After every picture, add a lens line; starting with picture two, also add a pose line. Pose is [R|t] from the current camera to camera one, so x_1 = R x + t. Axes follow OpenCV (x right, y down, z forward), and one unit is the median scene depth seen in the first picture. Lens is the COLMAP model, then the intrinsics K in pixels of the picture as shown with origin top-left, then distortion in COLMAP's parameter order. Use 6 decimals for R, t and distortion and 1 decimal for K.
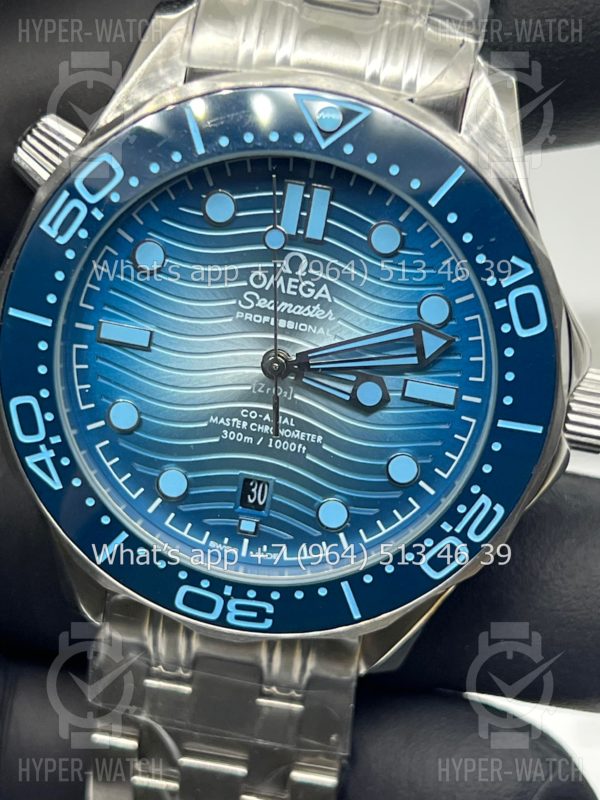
lens RADIAL K [[1926.4, 0, 297.8], [0, 1926.4, 401.4], [0, 0, 1]] dist [0.272140, 0.000000]
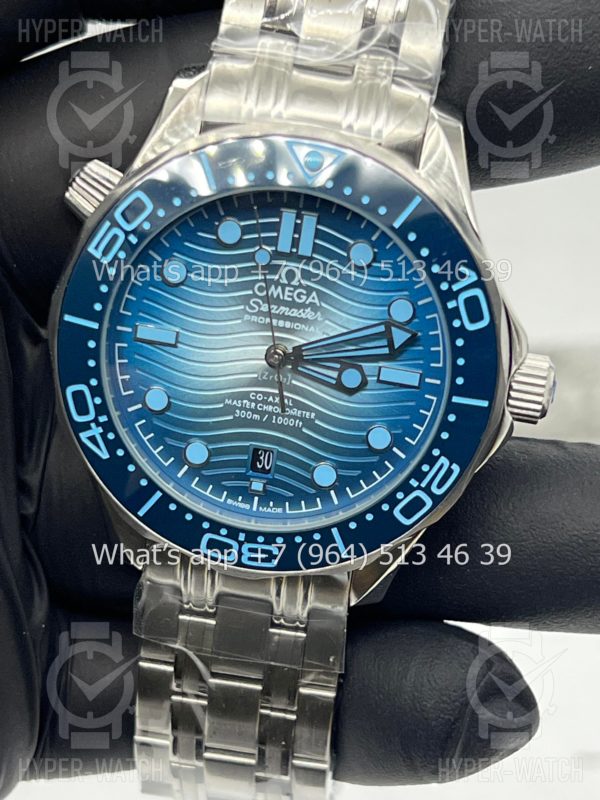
lens RADIAL K [[1936.4, 0, 305.8], [0, 1936.4, 440.1], [0, 0, 1]] dist [0.263354, 0.000000]
pose [[0.999665, -0.016612, -0.019865, 0.031804], [0.016664, 0.999858, 0.002468, 0.032594], [0.019821, -0.002799, 0.999800, -0.262425]]
